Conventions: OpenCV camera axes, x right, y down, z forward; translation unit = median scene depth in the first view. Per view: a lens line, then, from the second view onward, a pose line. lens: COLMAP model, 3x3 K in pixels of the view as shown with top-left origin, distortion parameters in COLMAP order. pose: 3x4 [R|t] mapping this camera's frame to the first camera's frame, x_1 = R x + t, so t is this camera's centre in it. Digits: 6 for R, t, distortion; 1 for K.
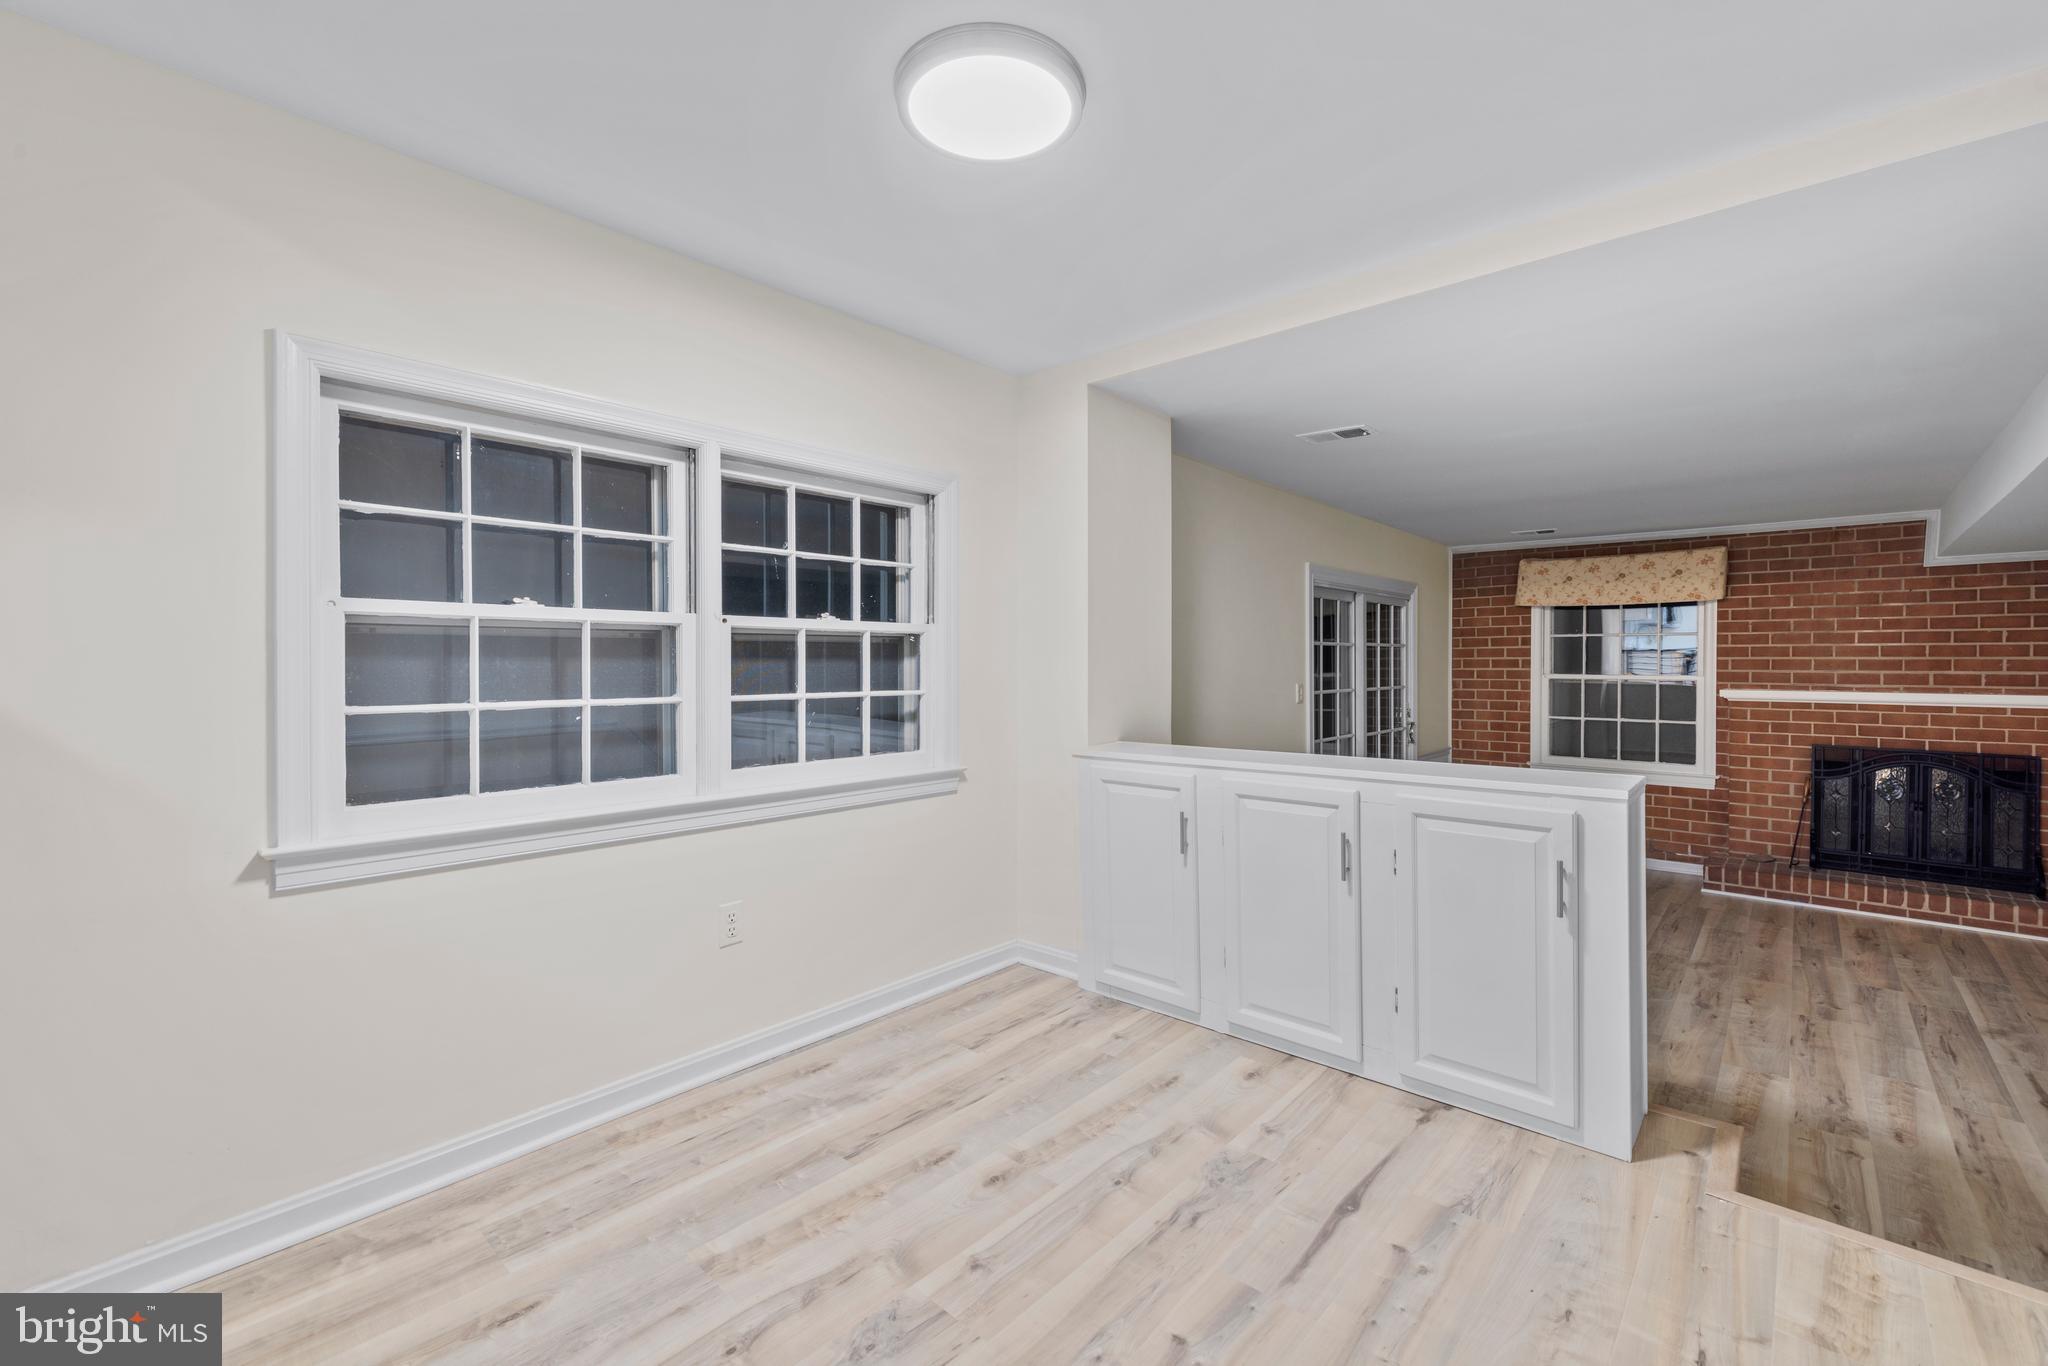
lens RADIAL K [[882.3, 0, 1043.3], [0, 882.3, 672.2], [0, 0, 1]] dist [0.012277, -0.000034]
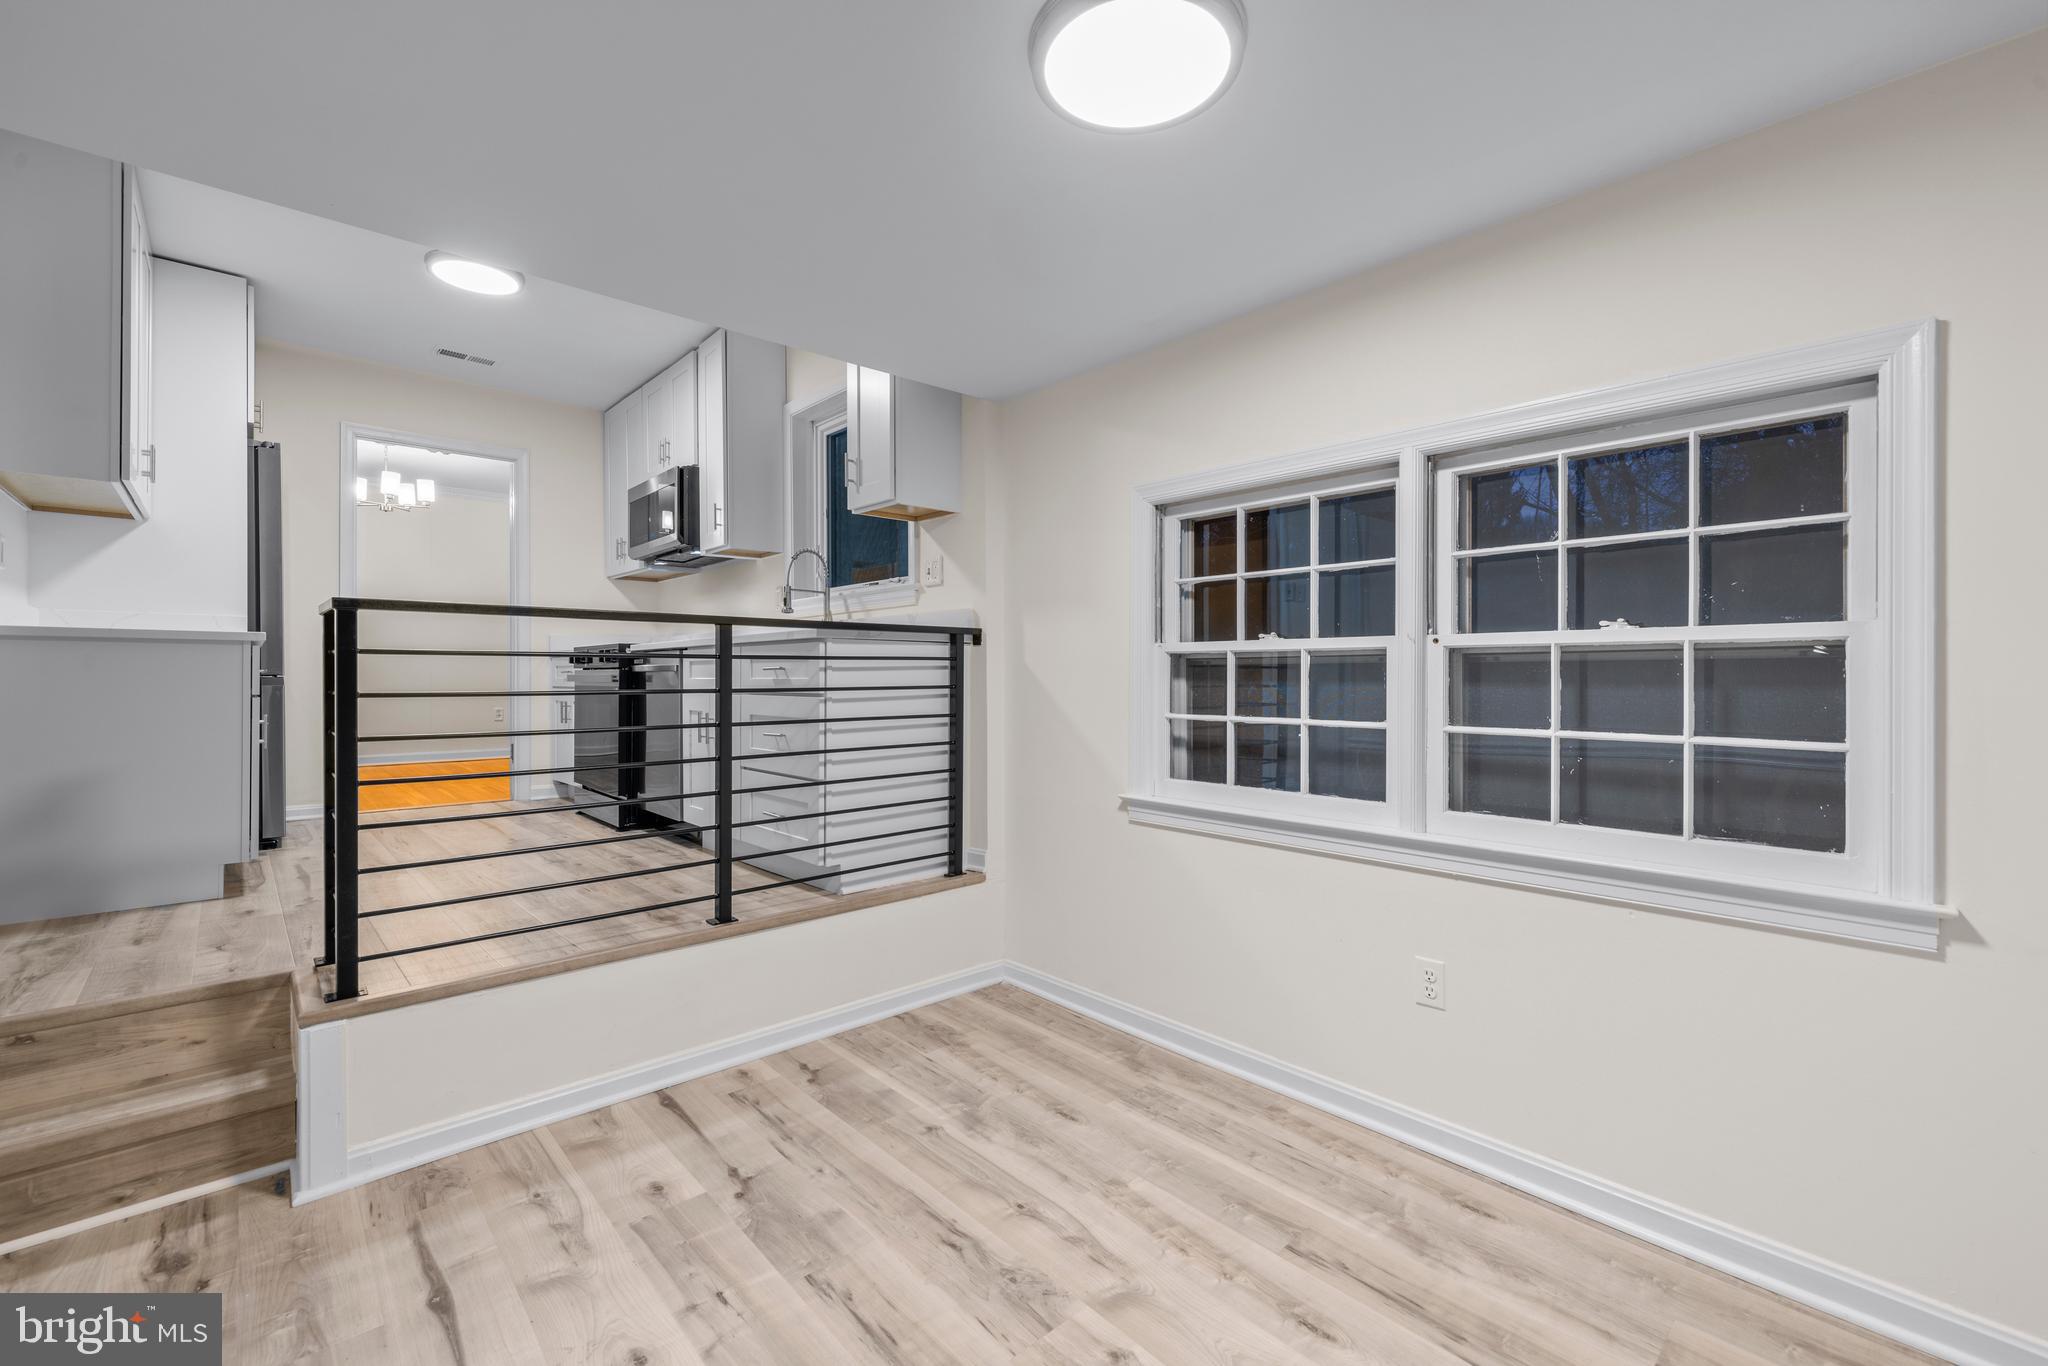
lens RADIAL K [[882.3, 0, 1019.5], [0, 882.3, 686.5], [0, 0, 1]] dist [0.012277, -0.000034]
pose [[-0.126652, 0.003395, -0.991941, 0.618585], [-0.019856, 0.999785, 0.005957, -0.009460], [0.991749, 0.020450, -0.126557, 0.749880]]
